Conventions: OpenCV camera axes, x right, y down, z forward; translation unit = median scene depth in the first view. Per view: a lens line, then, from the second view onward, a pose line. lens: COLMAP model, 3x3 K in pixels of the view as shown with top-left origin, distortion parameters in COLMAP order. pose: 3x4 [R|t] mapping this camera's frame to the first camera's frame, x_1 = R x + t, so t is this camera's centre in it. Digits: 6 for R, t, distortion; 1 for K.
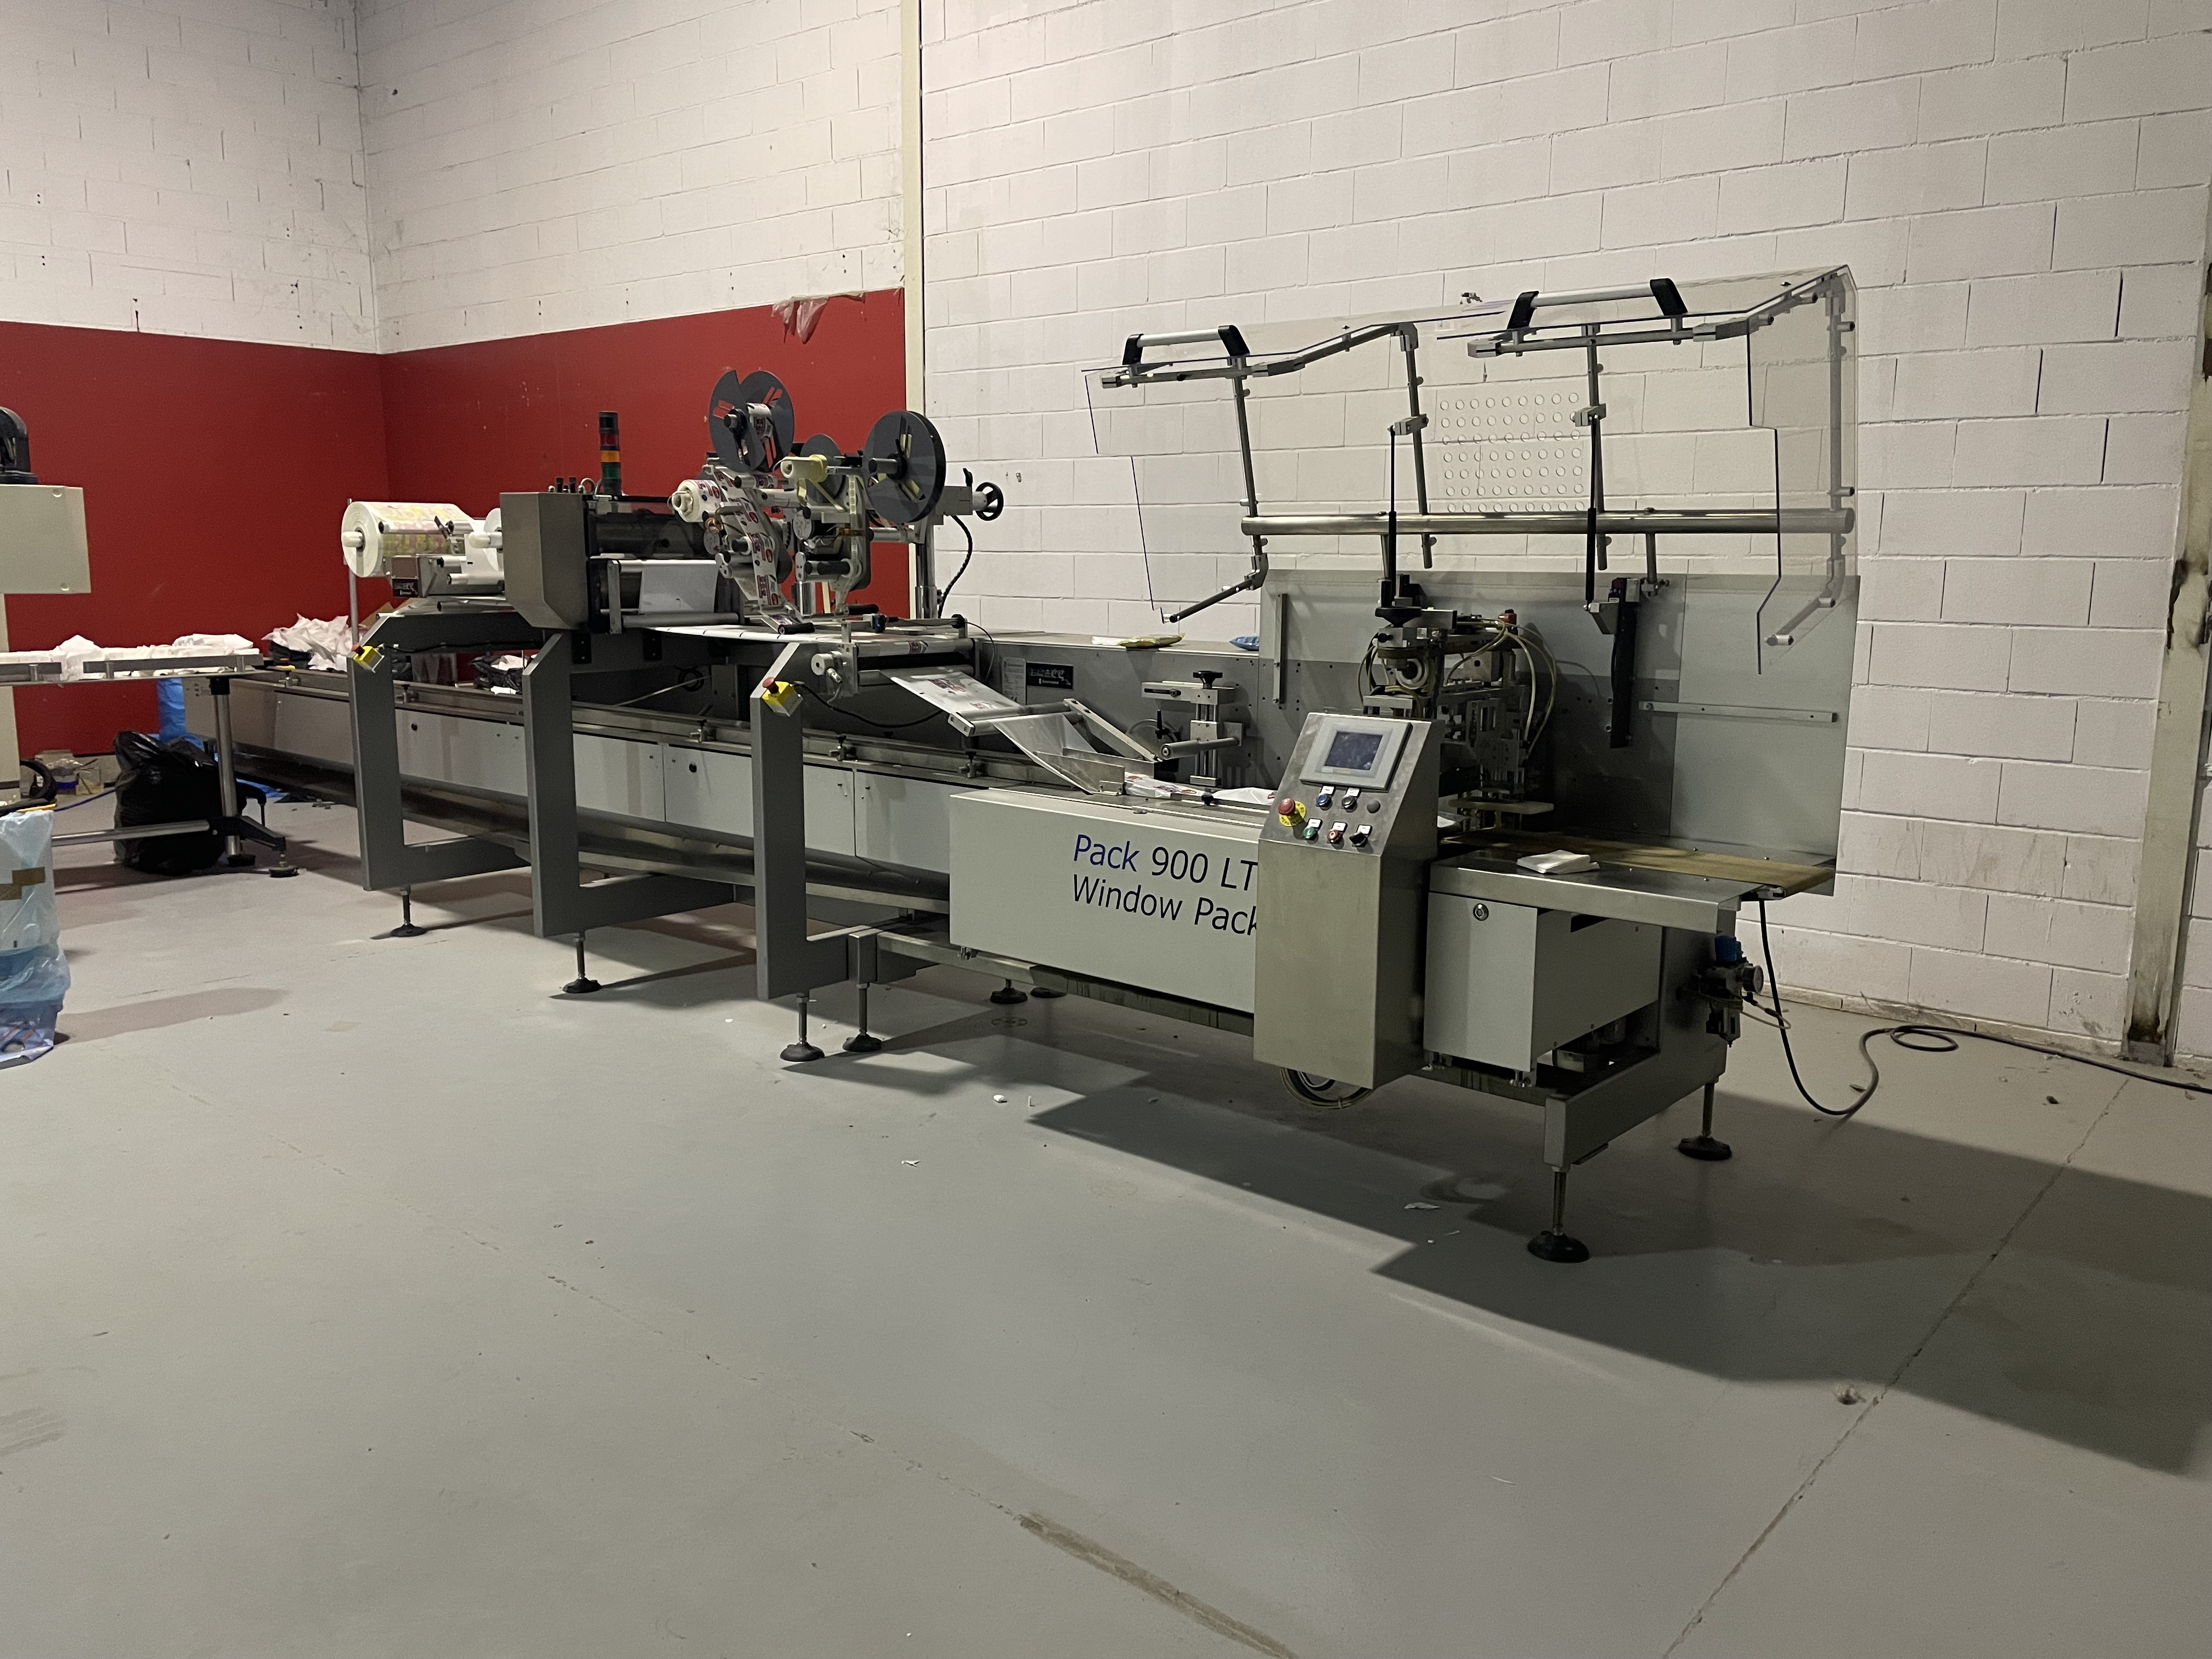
lens RADIAL K [[1663.5, 0, 1109.8], [0, 1663.5, 841.9], [0, 0, 1]] dist [0.108565, -0.167894]
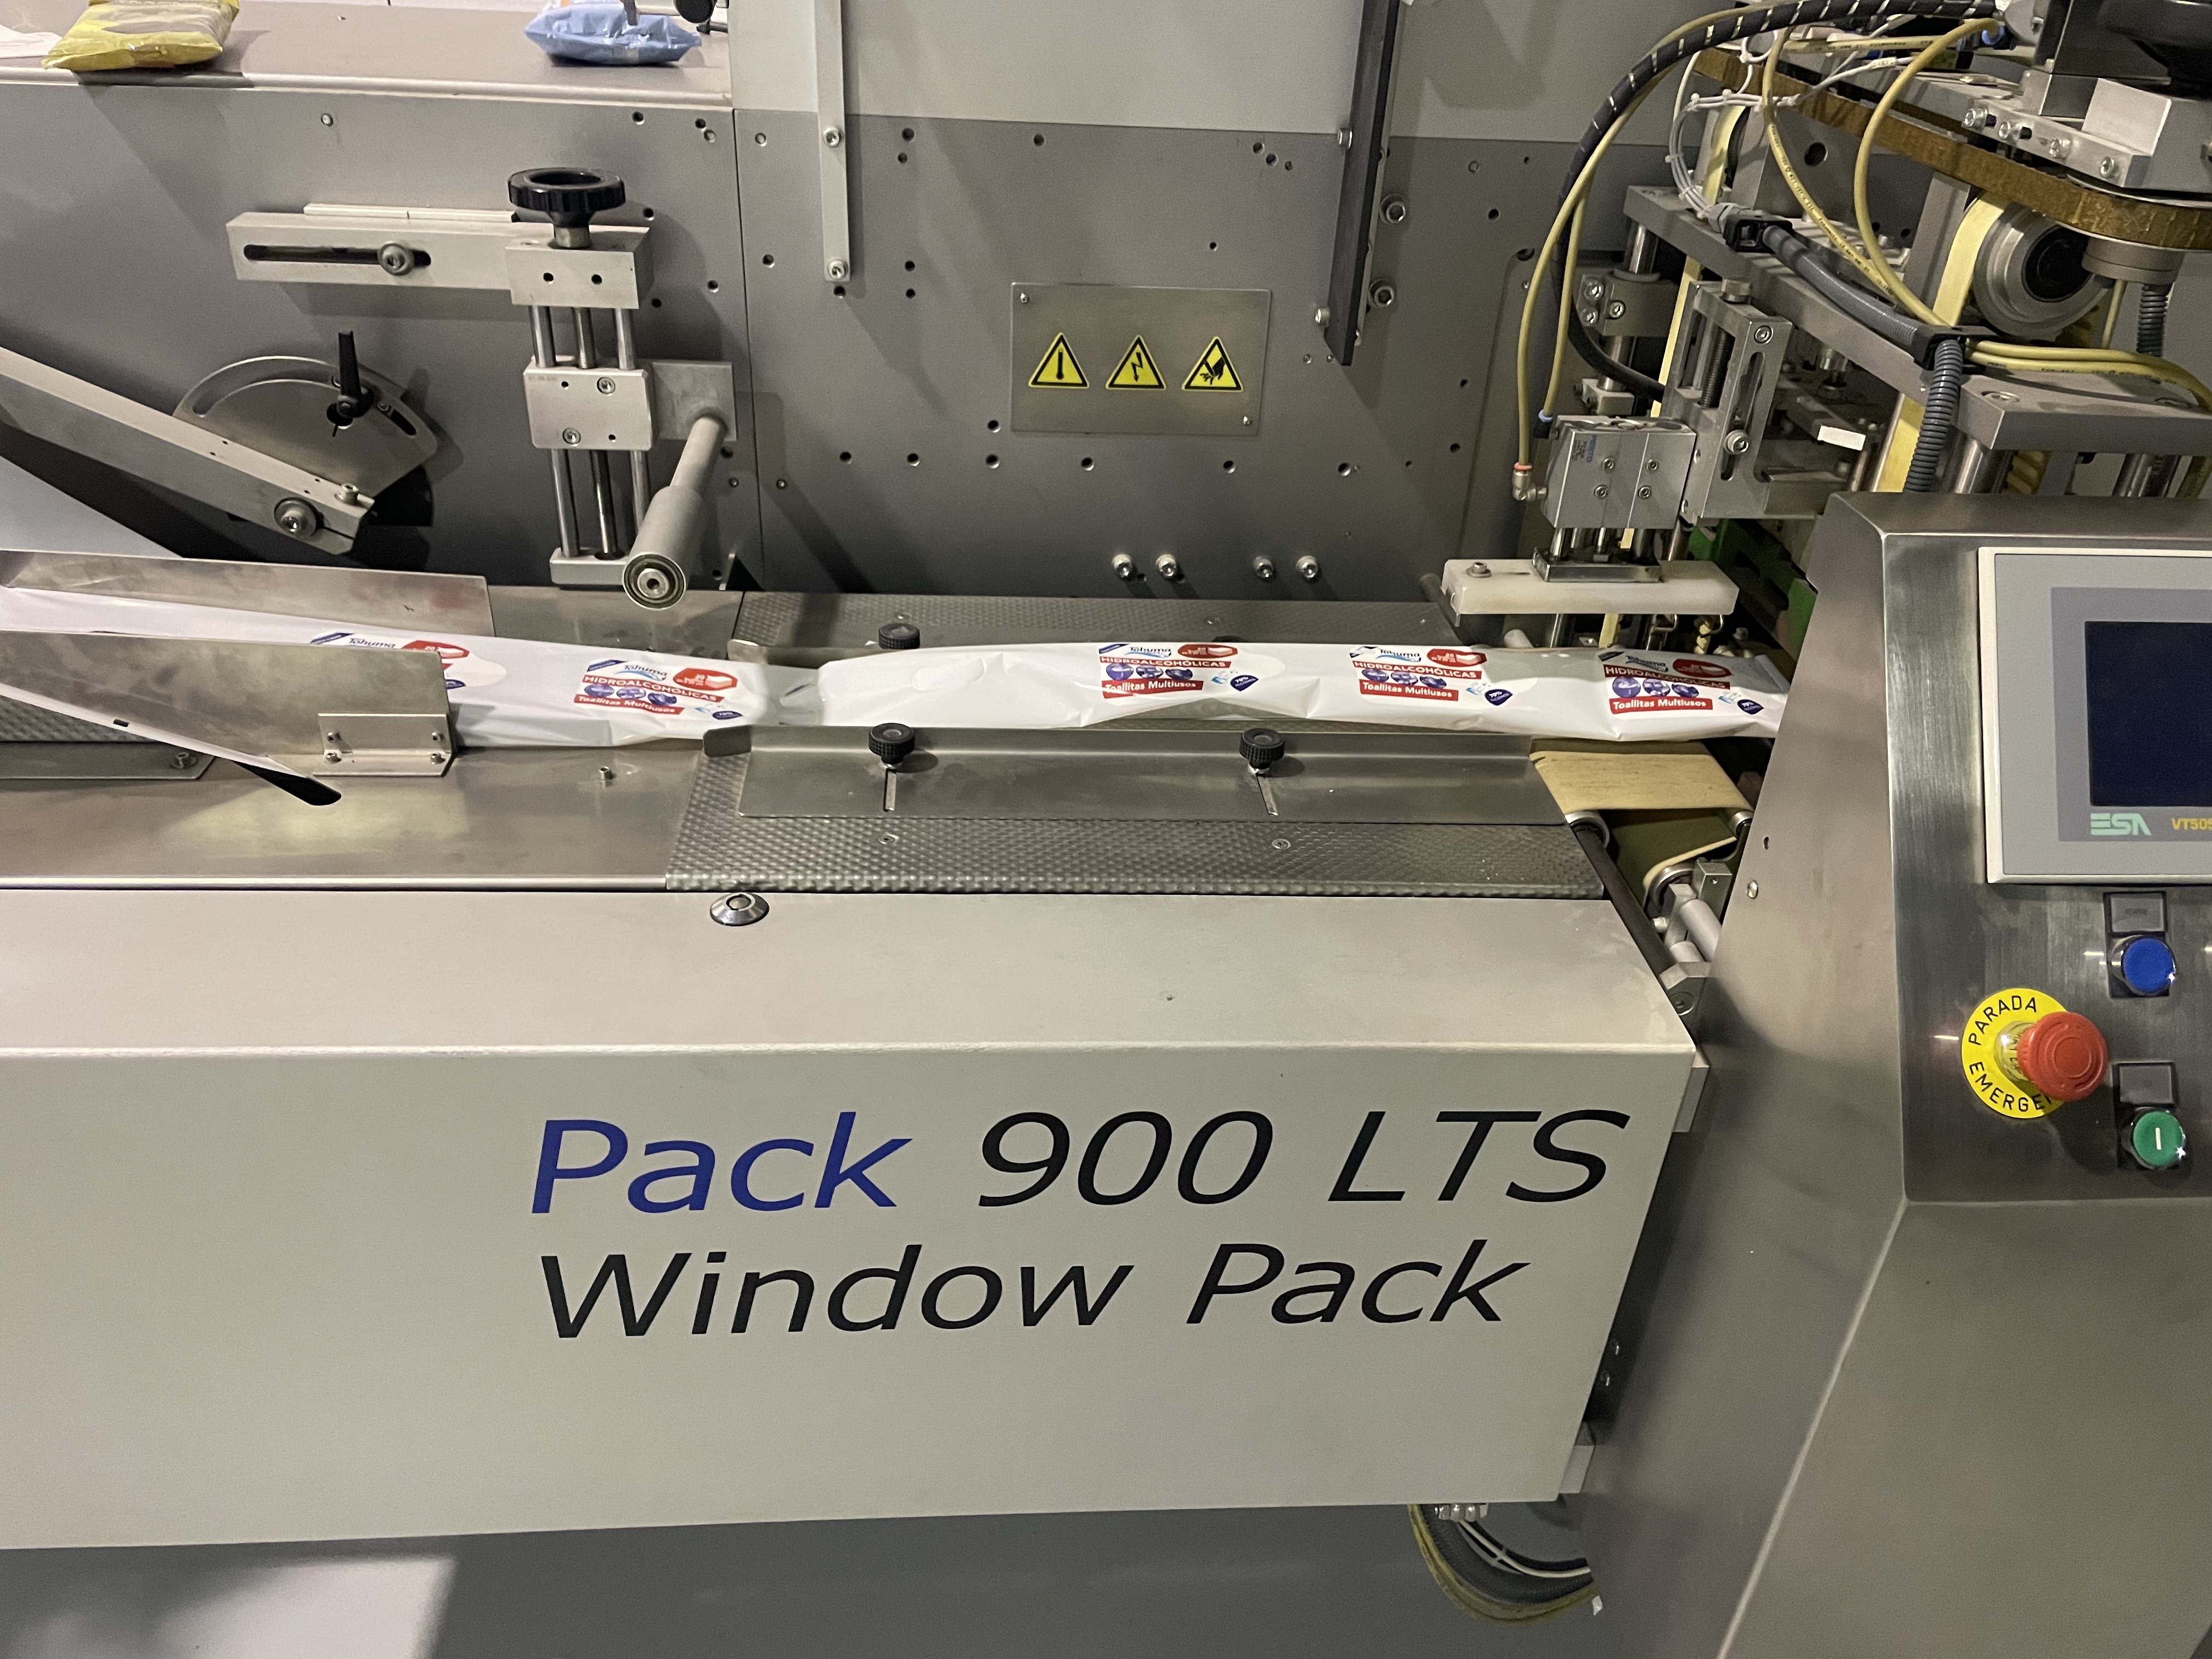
lens RADIAL K [[1663.5, 0, 1109.8], [0, 1663.5, 841.9], [0, 0, 1]] dist [0.108565, -0.167894]
pose [[0.708378, -0.347316, 0.614469, -0.075260], [0.075341, 0.902791, 0.423430, -0.105638], [-0.701801, -0.253654, 0.665684, 0.679833]]
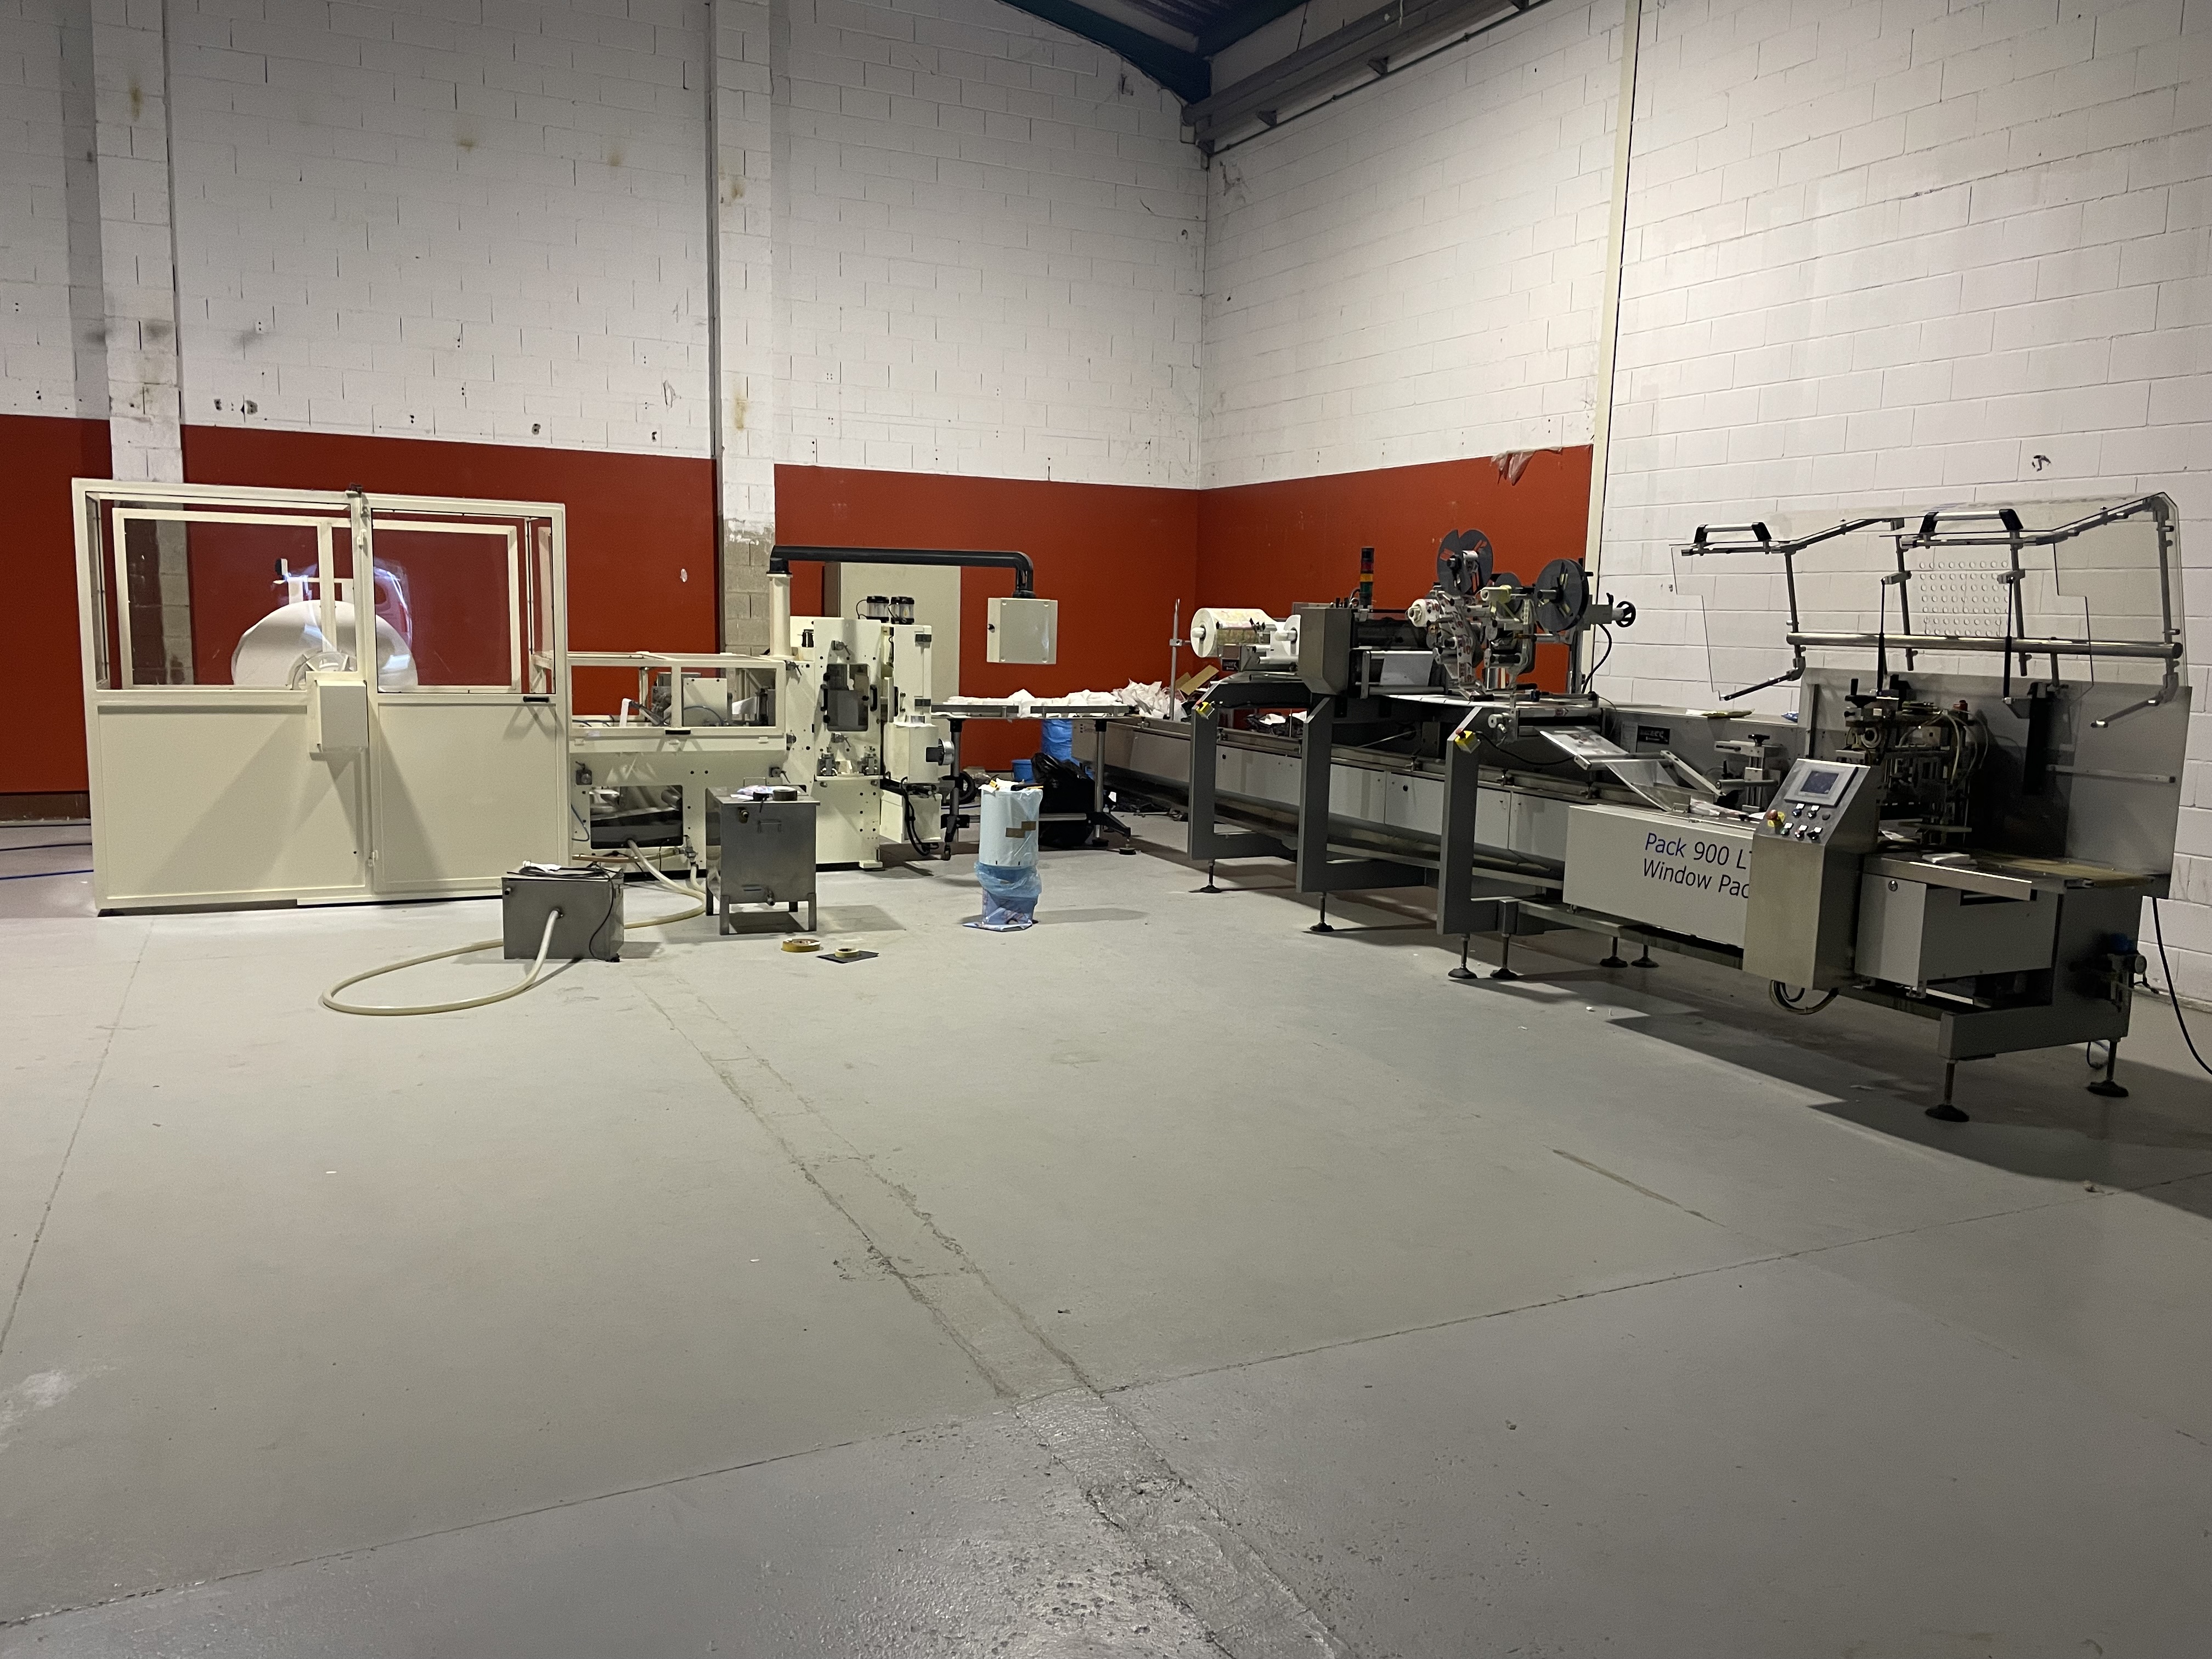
lens RADIAL K [[1663.5, 0, 1109.8], [0, 1663.5, 841.9], [0, 0, 1]] dist [0.108565, -0.167894]
pose [[0.915580, 0.069161, -0.396143, 0.120306], [-0.086071, 0.995974, -0.025046, 0.073260], [0.392816, 0.057028, 0.917847, -0.546397]]
